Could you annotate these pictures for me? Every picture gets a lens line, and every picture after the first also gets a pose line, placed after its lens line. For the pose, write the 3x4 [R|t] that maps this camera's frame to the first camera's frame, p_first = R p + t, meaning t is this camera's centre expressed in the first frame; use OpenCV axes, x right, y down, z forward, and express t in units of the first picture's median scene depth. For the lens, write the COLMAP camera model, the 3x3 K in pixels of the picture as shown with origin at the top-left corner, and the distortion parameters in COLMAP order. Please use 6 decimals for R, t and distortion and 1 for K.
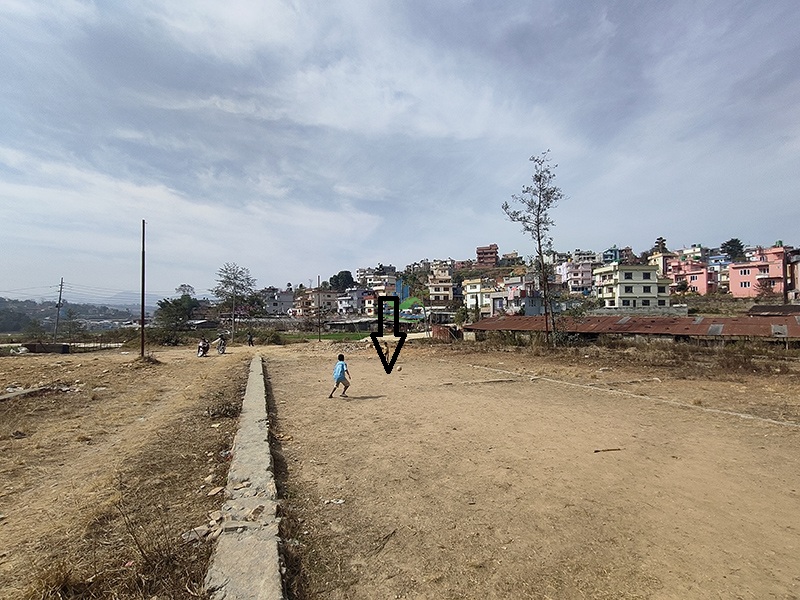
lens RADIAL K [[371.4, 0, 400.0], [0, 371.4, 300.0], [0, 0, 1]] dist [-0.000654, 0.000007]
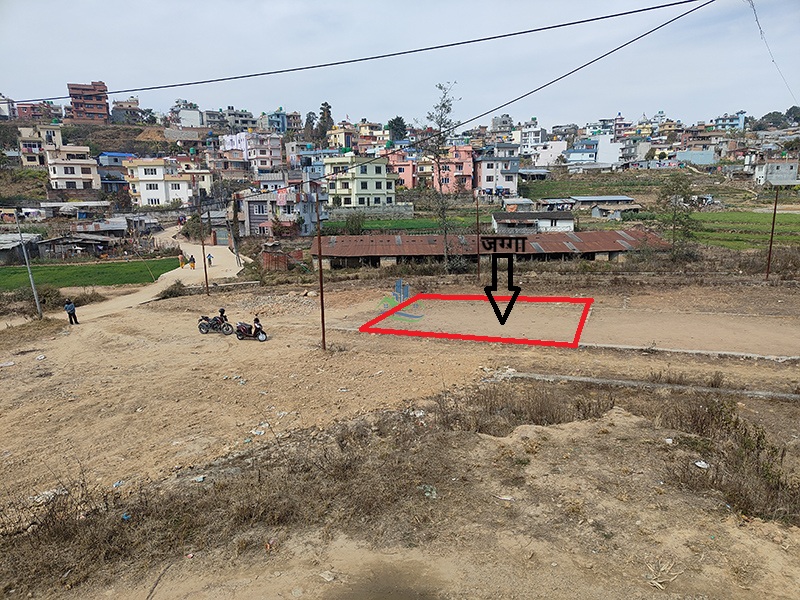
lens RADIAL K [[552.2, 0, 400.0], [0, 552.2, 300.0], [0, 0, 1]] dist [0.038183, -0.030575]
pose [[0.688289, -0.145586, 0.710678, -0.296013], [-0.022231, 0.974962, 0.221257, -0.053693], [-0.725096, -0.168087, 0.667819, 0.002393]]
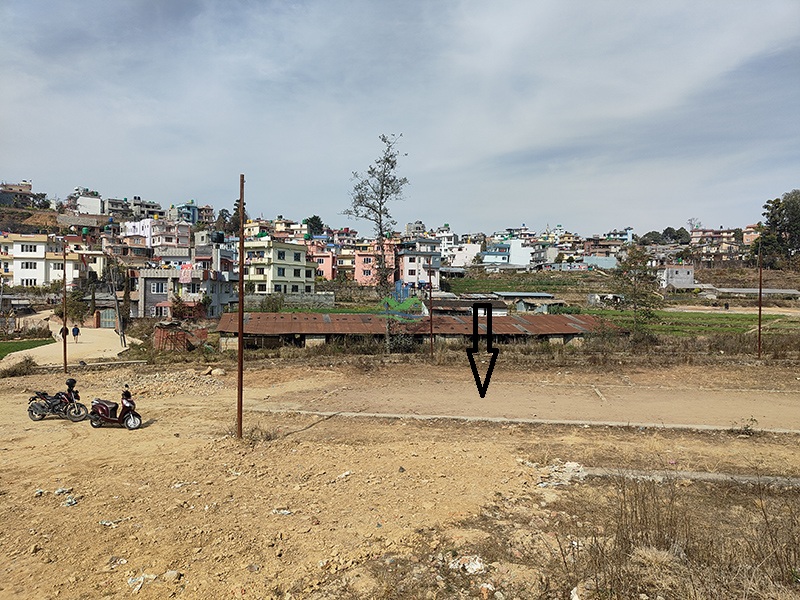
lens RADIAL K [[552.2, 0, 400.0], [0, 552.2, 300.0], [0, 0, 1]] dist [0.038183, -0.030575]
pose [[0.564626, 0.005948, 0.825325, -0.238935], [-0.053939, 0.998102, 0.029708, -0.016143], [-0.823582, -0.061292, 0.563876, 0.080245]]
